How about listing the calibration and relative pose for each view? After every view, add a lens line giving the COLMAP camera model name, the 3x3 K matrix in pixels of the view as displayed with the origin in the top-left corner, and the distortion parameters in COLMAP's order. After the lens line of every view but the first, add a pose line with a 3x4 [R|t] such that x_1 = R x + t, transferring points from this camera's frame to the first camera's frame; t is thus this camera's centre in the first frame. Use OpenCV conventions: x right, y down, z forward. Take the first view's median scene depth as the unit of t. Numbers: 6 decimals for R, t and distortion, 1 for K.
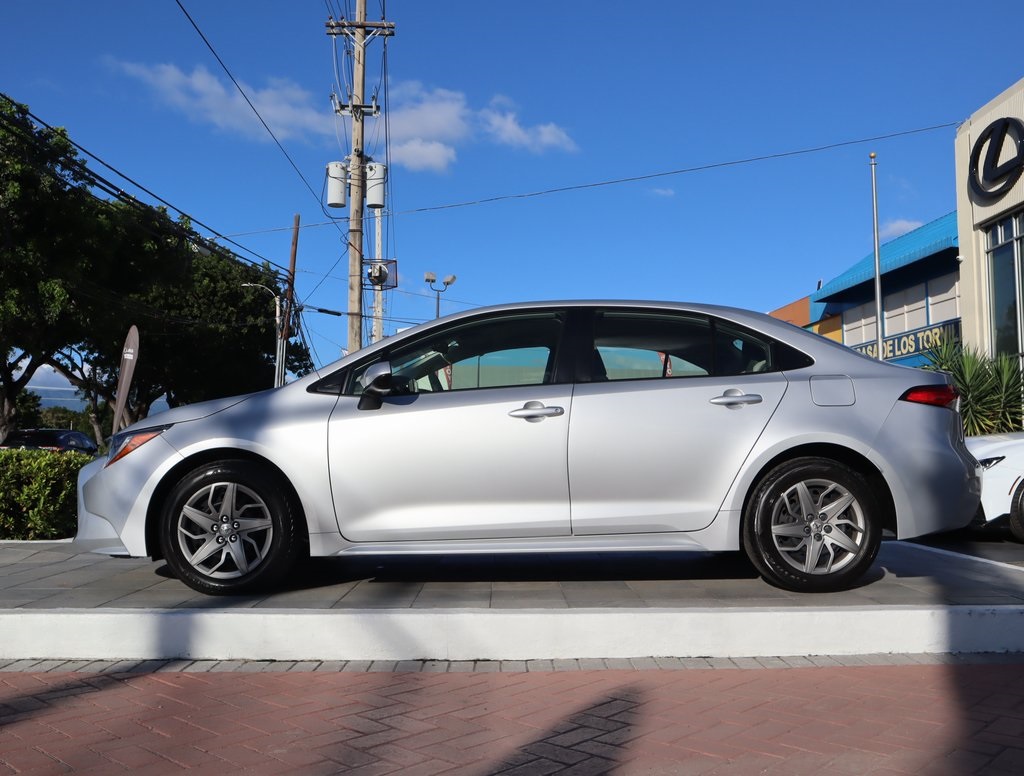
lens RADIAL K [[946.2, 0, 519.2], [0, 946.2, 391.0], [0, 0, 1]] dist [-0.101111, 0.111047]
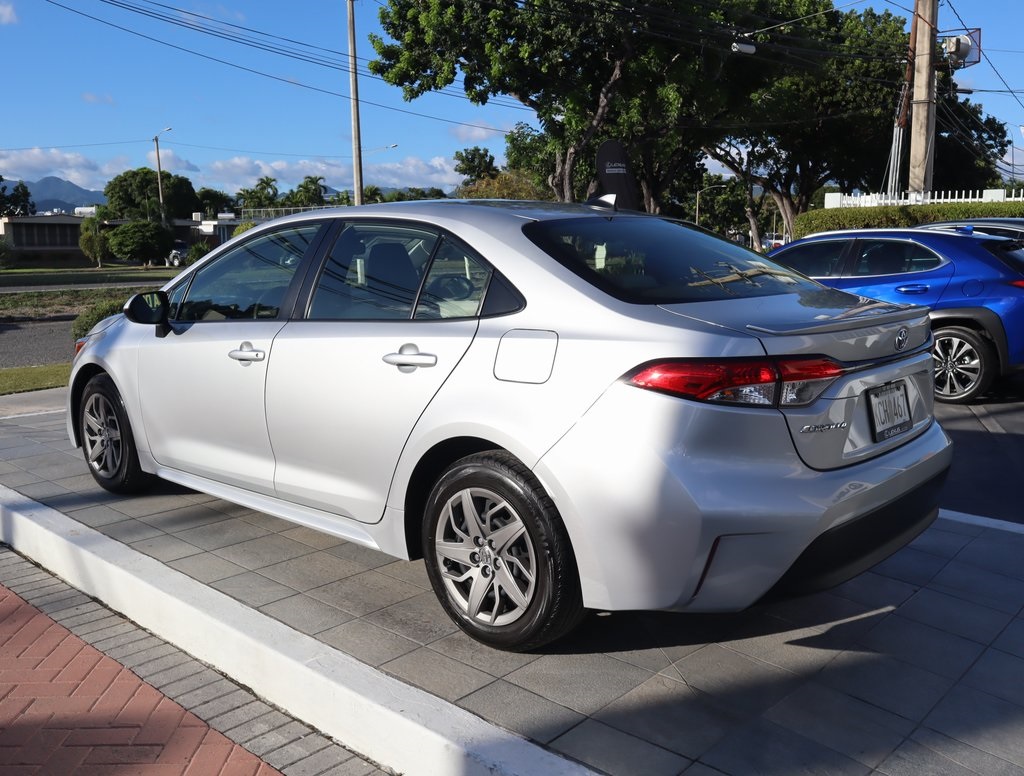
lens RADIAL K [[946.2, 0, 519.2], [0, 946.2, 391.0], [0, 0, 1]] dist [-0.101111, 0.111047]
pose [[0.720544, 0.115978, -0.683642, 0.791081], [0.047867, 0.975242, 0.215898, -0.119632], [0.691755, -0.188287, 0.697153, 0.563159]]
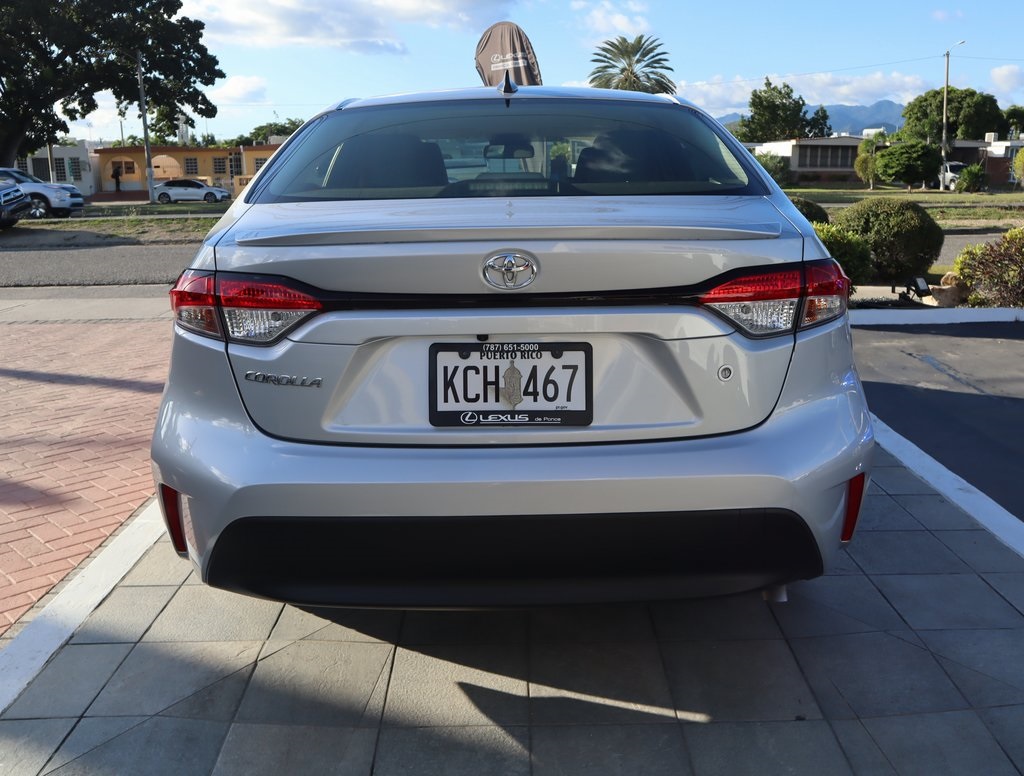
lens RADIAL K [[946.2, 0, 519.2], [0, 946.2, 391.0], [0, 0, 1]] dist [-0.101111, 0.111047]
pose [[-0.023837, 0.238917, -0.970747, 0.803281], [0.082769, 0.968161, 0.236248, -0.113658], [0.996284, -0.074717, -0.042853, 0.617791]]
